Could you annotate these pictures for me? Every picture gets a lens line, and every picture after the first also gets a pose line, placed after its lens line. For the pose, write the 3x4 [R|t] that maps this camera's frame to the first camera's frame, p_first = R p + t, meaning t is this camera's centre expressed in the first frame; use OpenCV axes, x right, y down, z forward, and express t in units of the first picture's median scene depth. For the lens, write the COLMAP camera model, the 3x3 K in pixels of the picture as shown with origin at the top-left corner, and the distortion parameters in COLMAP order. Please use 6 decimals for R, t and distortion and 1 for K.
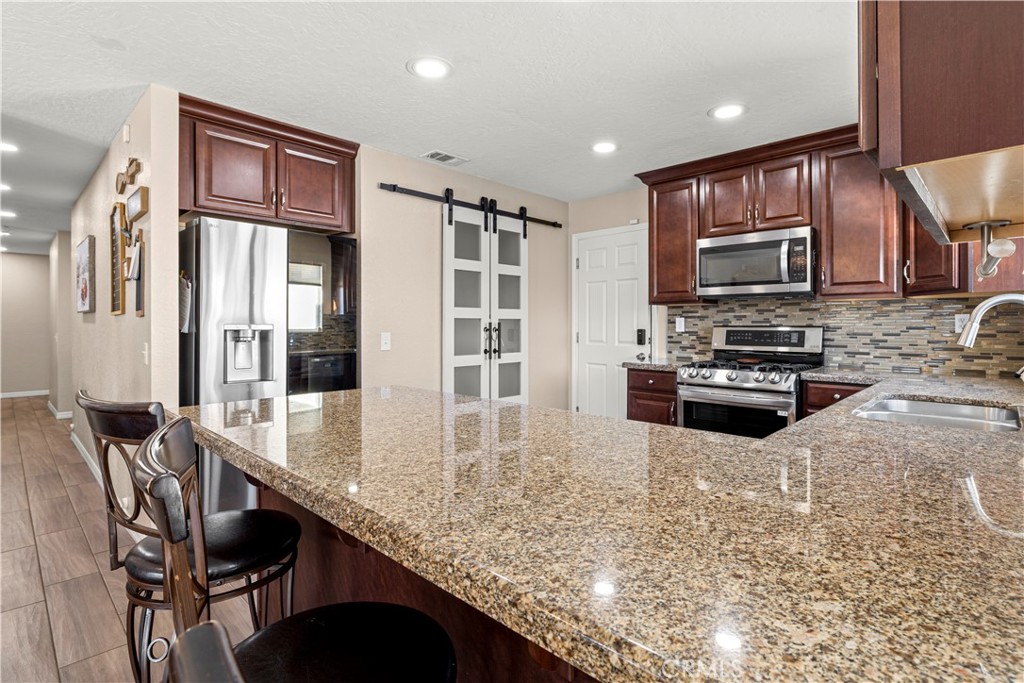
lens RADIAL K [[503.3, 0, 510.7], [0, 503.3, 334.1], [0, 0, 1]] dist [0.000931, 0.000015]
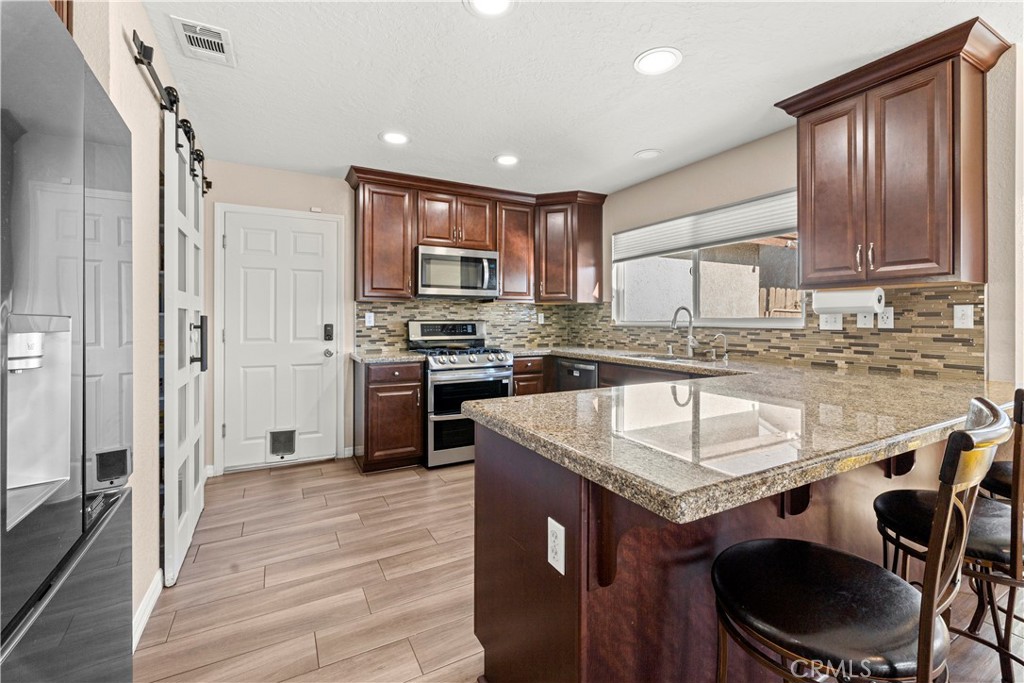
lens RADIAL K [[439.4, 0, 505.5], [0, 439.4, 319.3], [0, 0, 1]] dist [-0.001005, 0.000056]
pose [[0.293080, 0.000949, 0.956087, -0.479022], [0.019650, 0.999782, -0.007016, -0.006726], [-0.955886, 0.020843, 0.292998, 0.470249]]
